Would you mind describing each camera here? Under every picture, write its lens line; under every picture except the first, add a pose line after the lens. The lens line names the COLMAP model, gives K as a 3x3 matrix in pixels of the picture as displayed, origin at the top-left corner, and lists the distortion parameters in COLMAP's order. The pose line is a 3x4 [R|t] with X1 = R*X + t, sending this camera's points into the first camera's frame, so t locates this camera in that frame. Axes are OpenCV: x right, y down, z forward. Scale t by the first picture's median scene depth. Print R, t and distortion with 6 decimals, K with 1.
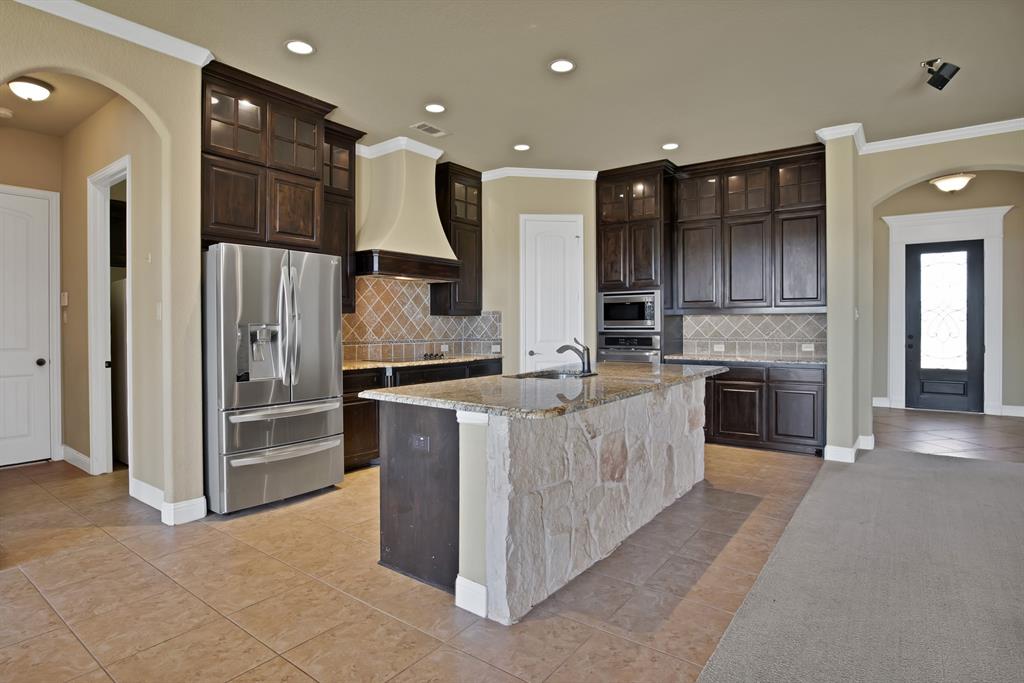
lens RADIAL K [[535.5, 0, 518.9], [0, 535.5, 332.6], [0, 0, 1]] dist [-0.041856, 0.010984]
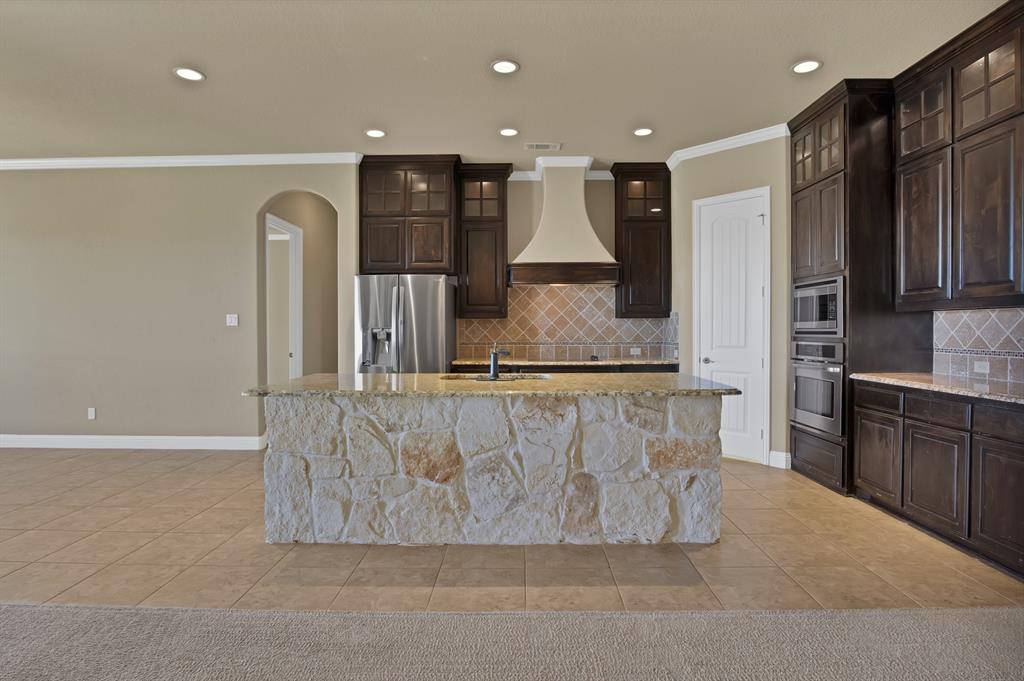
lens RADIAL K [[535.5, 0, 521.8], [0, 535.5, 341.7], [0, 0, 1]] dist [-0.041856, 0.010984]
pose [[0.583280, 0.020337, -0.812017, 0.626196], [-0.009746, 0.999790, 0.018039, -0.004983], [0.812213, -0.002607, 0.583355, 0.305619]]
